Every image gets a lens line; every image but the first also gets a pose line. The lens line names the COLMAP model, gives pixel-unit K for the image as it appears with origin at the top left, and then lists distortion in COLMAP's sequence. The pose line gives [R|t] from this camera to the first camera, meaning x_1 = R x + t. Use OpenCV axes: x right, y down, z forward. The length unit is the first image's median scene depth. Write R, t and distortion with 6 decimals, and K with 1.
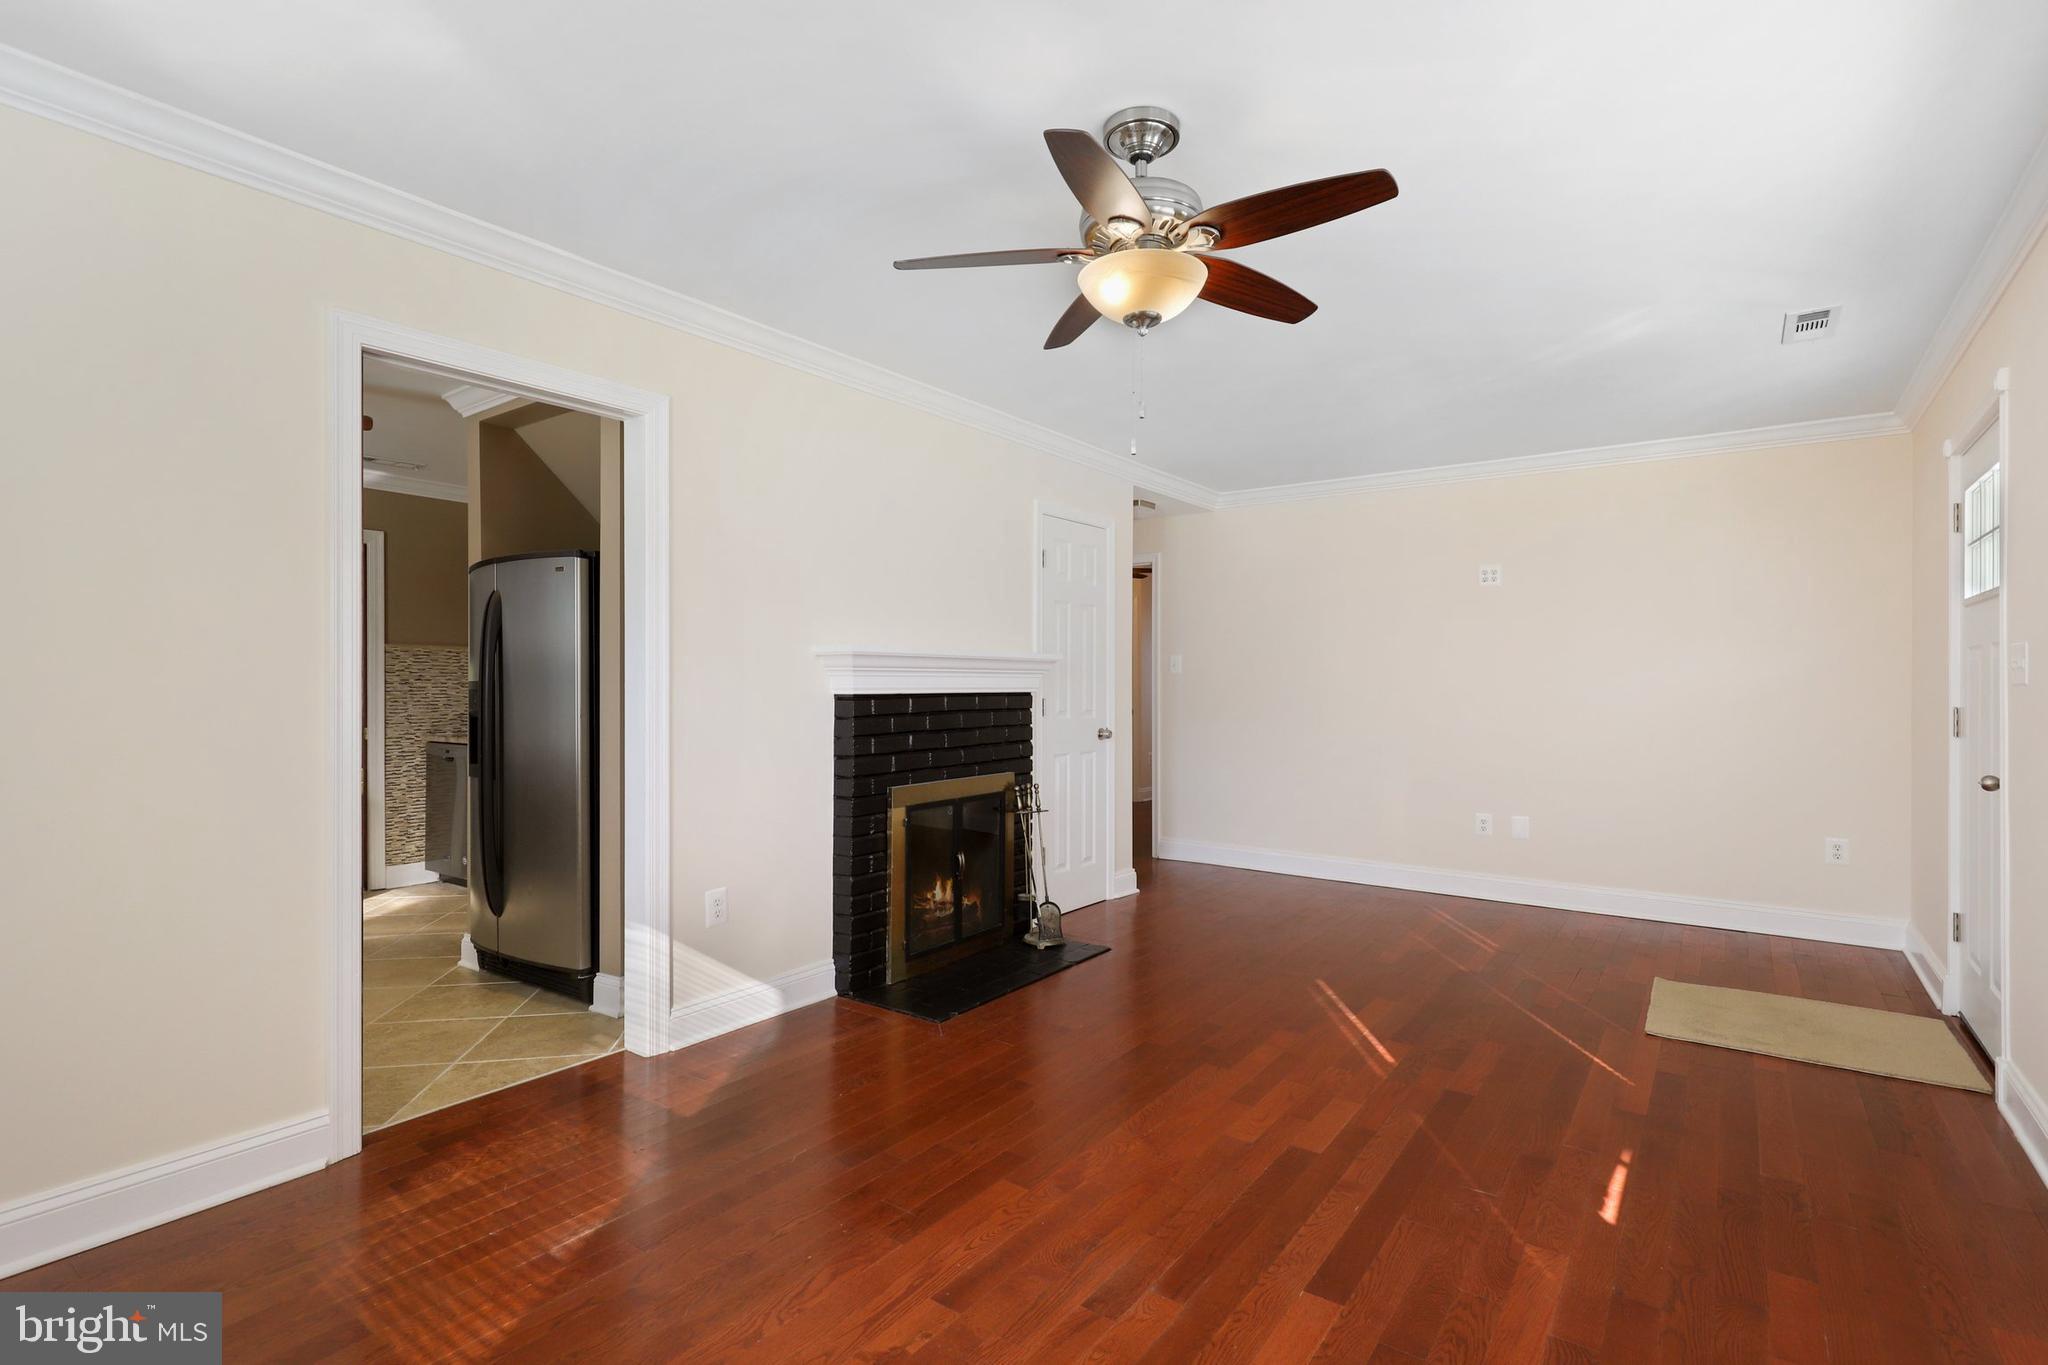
lens RADIAL K [[978.0, 0, 1019.1], [0, 978.0, 688.4], [0, 0, 1]] dist [0.002826, 0.000622]
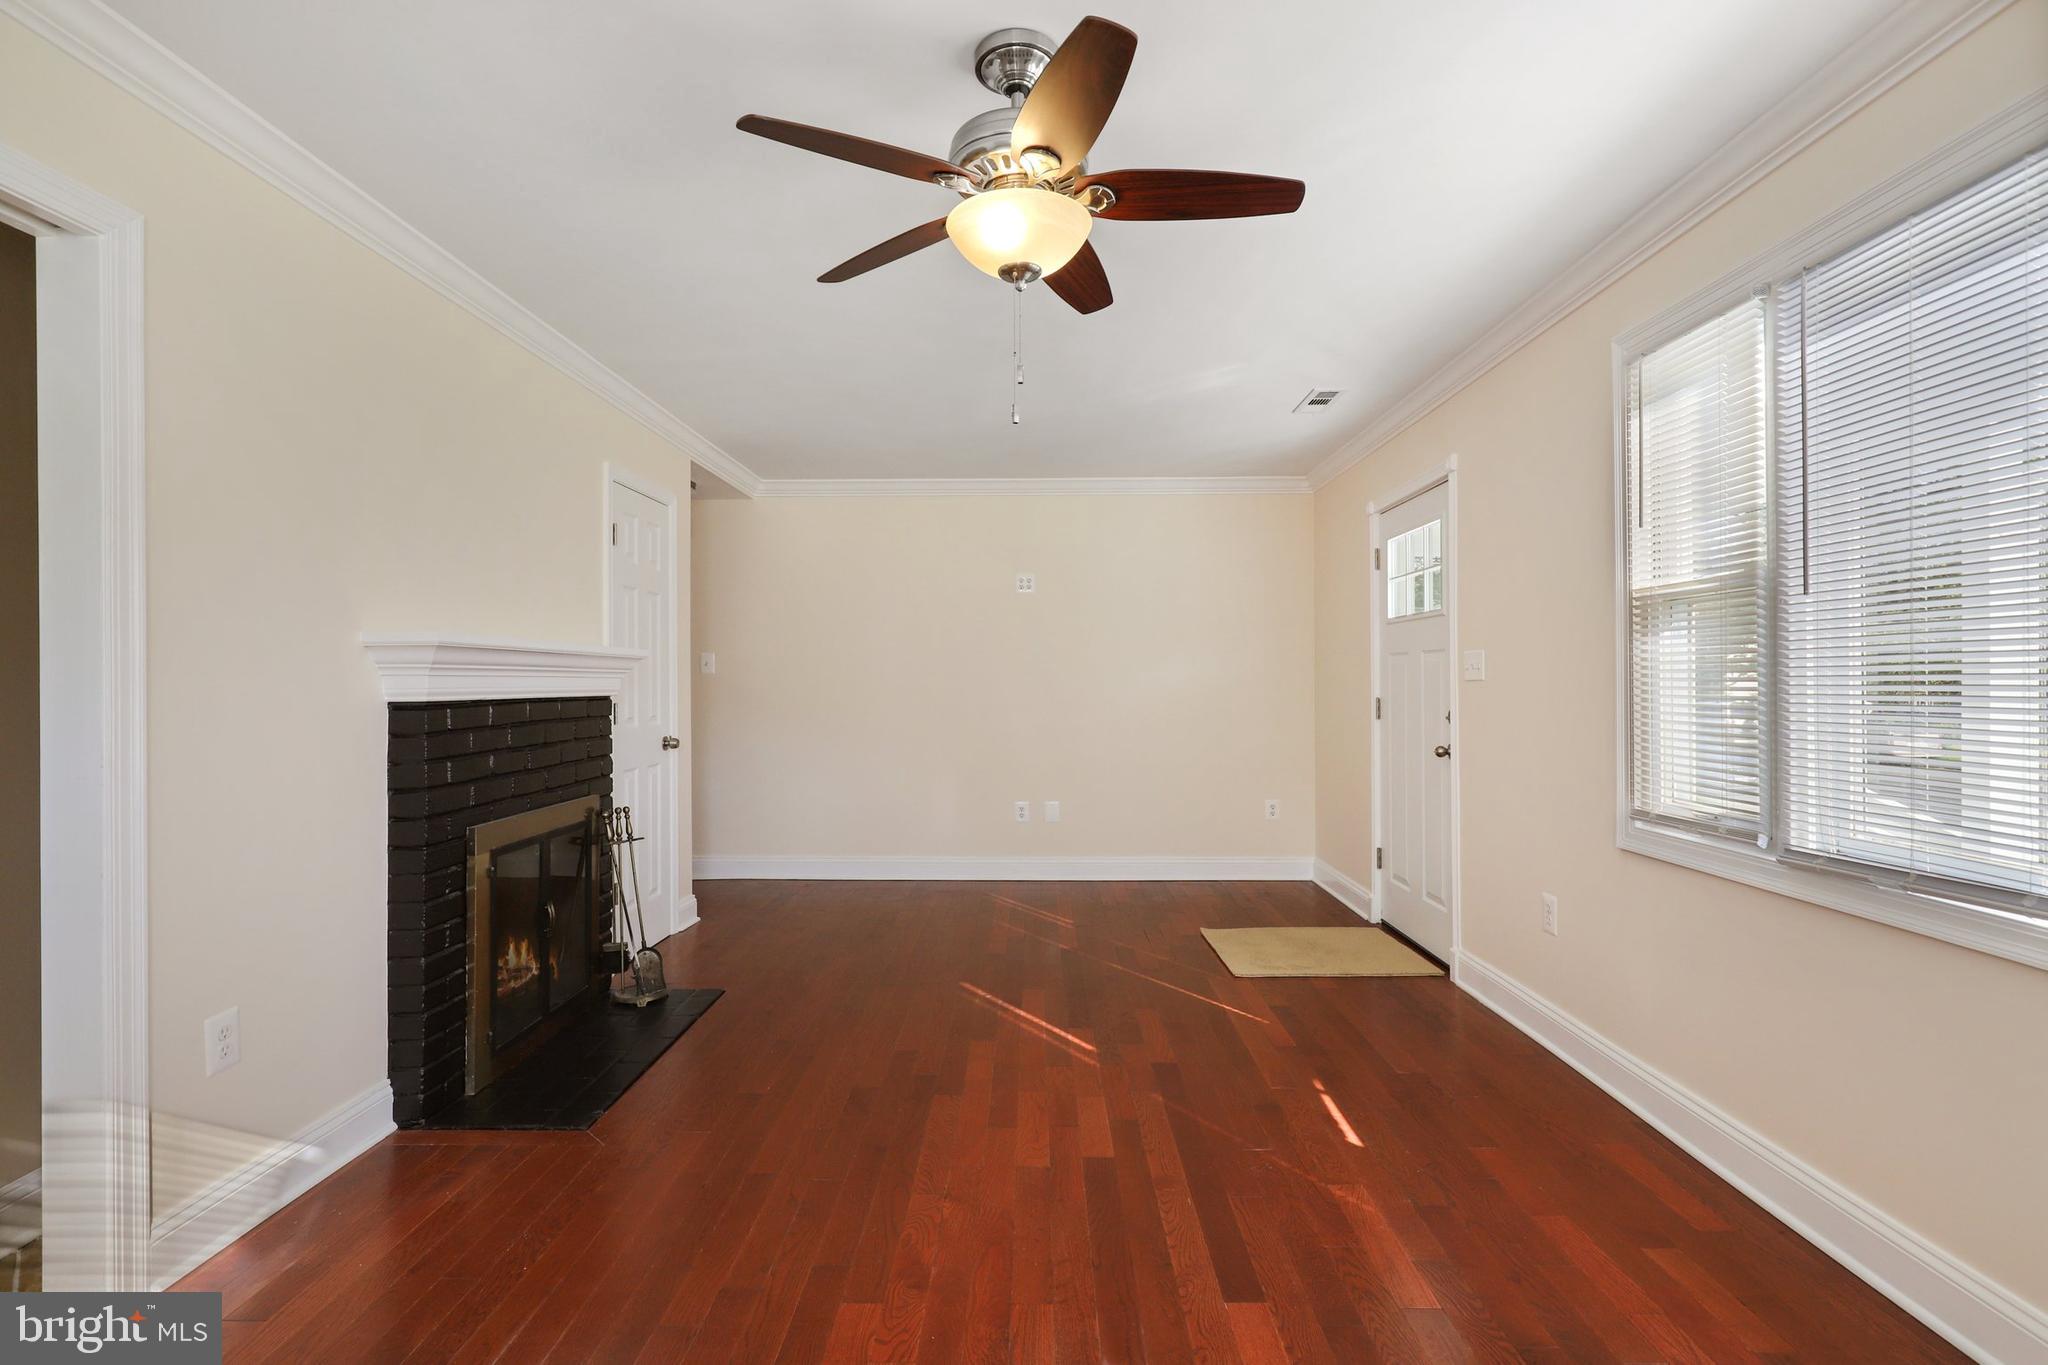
lens RADIAL K [[978.0, 0, 1013.1], [0, 978.0, 683.0], [0, 0, 1]] dist [0.002826, 0.000622]
pose [[0.814658, -0.005724, 0.579914, -0.242302], [0.009053, 0.999955, -0.002849, -0.001640], [-0.579871, 0.007571, 0.814673, 0.174212]]
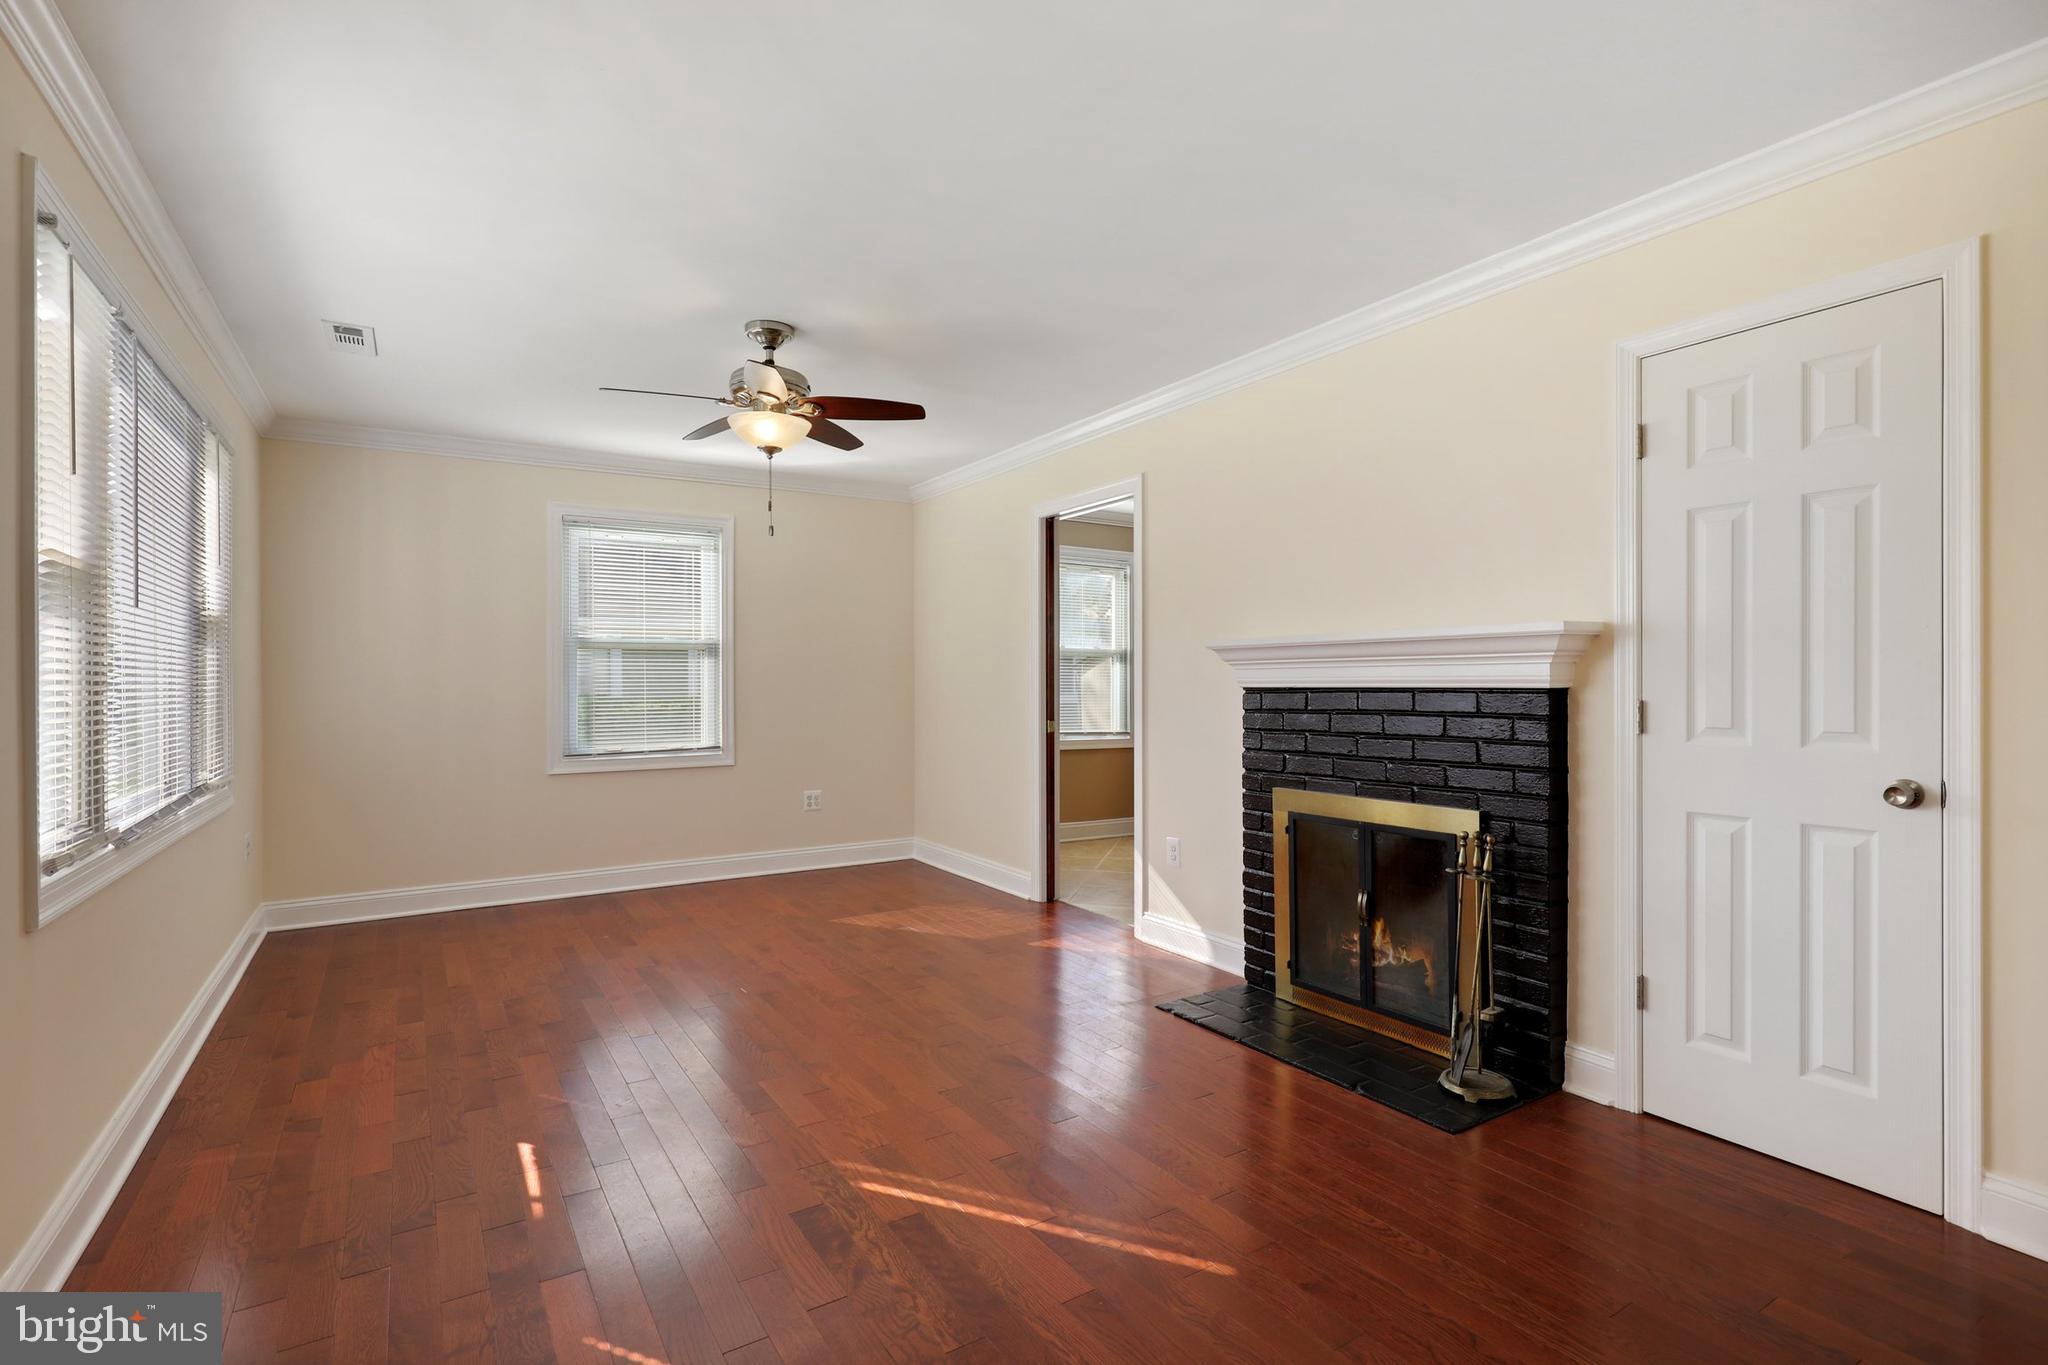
lens RADIAL K [[978.0, 0, 1028.8], [0, 978.0, 679.4], [0, 0, 1]] dist [0.002826, 0.000622]
pose [[-0.359965, 0.003590, -0.932959, 0.883474], [-0.000404, 0.999992, 0.004003, -0.005343], [0.932966, 0.001818, -0.359960, 1.190933]]
